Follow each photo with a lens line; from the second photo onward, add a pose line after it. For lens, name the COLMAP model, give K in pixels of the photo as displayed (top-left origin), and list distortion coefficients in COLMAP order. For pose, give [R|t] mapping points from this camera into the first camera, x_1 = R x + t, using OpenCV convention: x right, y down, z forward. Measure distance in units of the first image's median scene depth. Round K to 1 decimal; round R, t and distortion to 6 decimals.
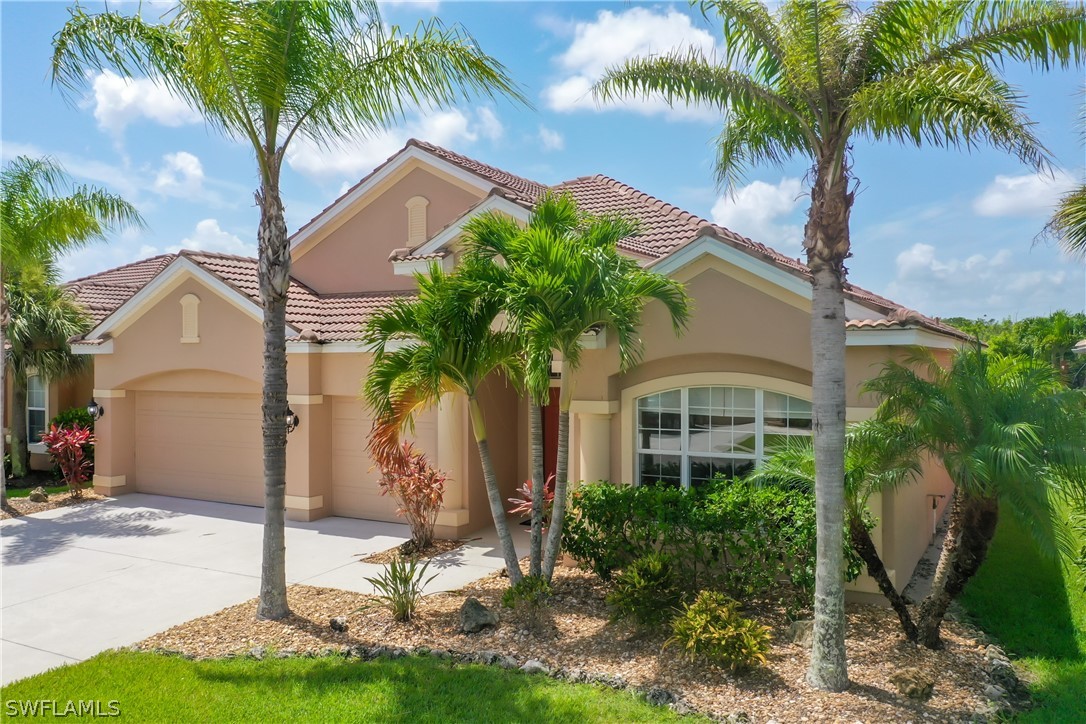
lens RADIAL K [[882.0, 0, 545.1], [0, 882.0, 358.3], [0, 0, 1]] dist [-0.030303, 0.002208]
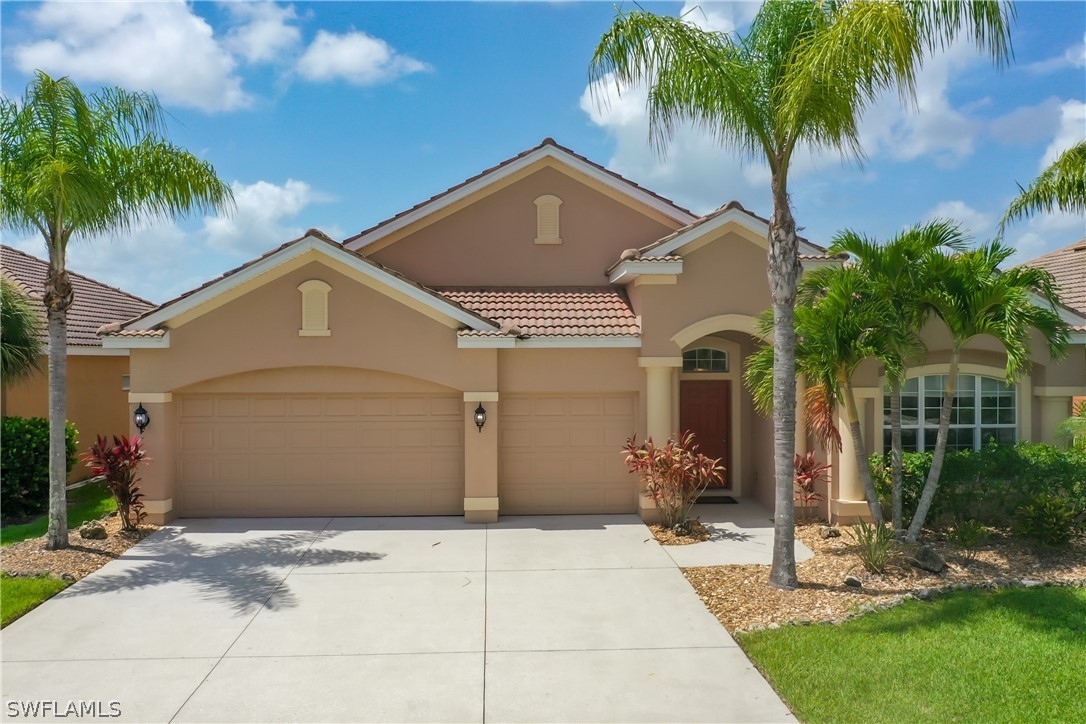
lens RADIAL K [[882.0, 0, 543.5], [0, 882.0, 364.4], [0, 0, 1]] dist [-0.030303, 0.002208]
pose [[0.845199, -0.003057, 0.534442, -0.721571], [0.000602, 0.999988, 0.004769, 0.006914], [-0.534451, -0.003710, 0.845192, 0.149511]]
